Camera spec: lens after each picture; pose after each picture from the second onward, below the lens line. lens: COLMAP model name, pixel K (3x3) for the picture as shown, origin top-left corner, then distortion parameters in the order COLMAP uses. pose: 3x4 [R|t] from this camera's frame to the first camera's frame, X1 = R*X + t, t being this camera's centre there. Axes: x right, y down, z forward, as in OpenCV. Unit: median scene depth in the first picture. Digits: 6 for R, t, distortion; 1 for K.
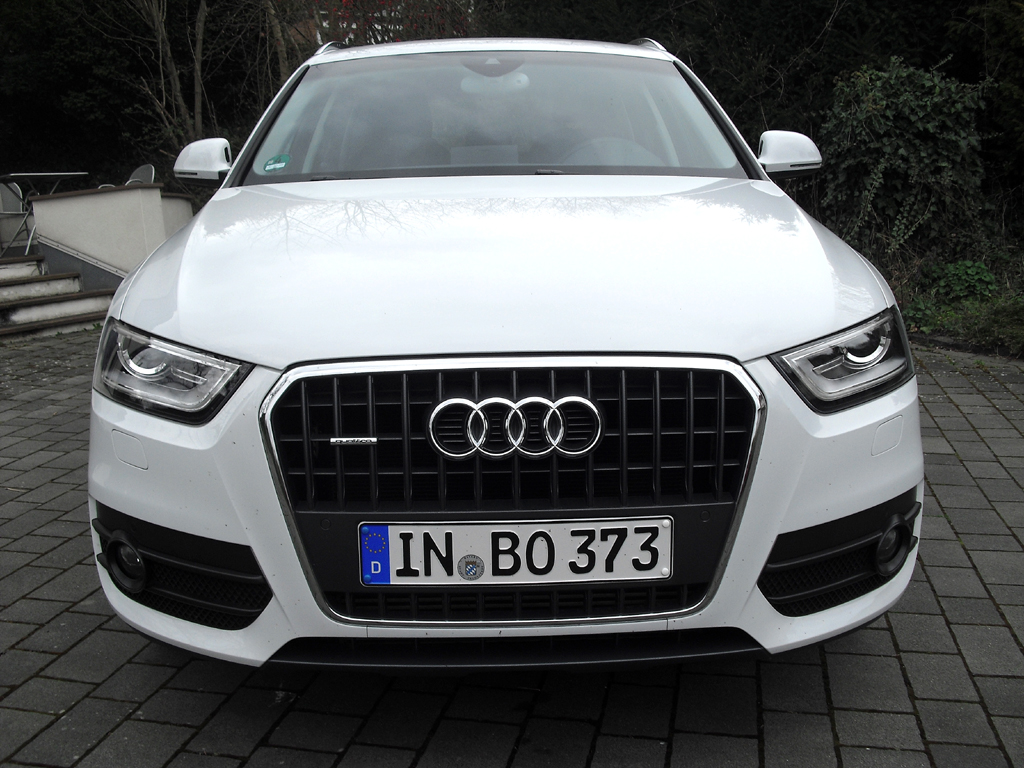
lens RADIAL K [[959.0, 0, 512.0], [0, 959.0, 384.0], [0, 0, 1]] dist [-0.093678, 0.012333]
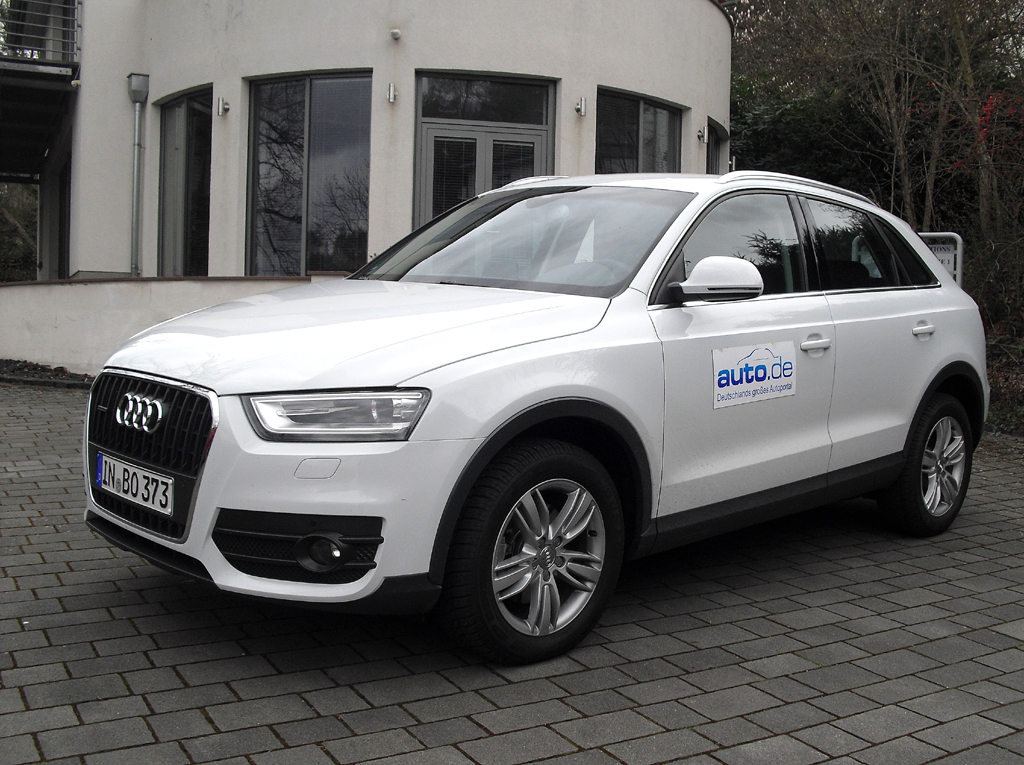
lens RADIAL K [[959.0, 0, 512.0], [0, 959.0, 382.5], [0, 0, 1]] dist [-0.093678, 0.012333]
pose [[0.730633, 0.120805, -0.671999, 1.410509], [-0.195493, 0.980030, -0.036371, -0.068616], [0.654185, 0.157945, 0.739659, 0.107319]]
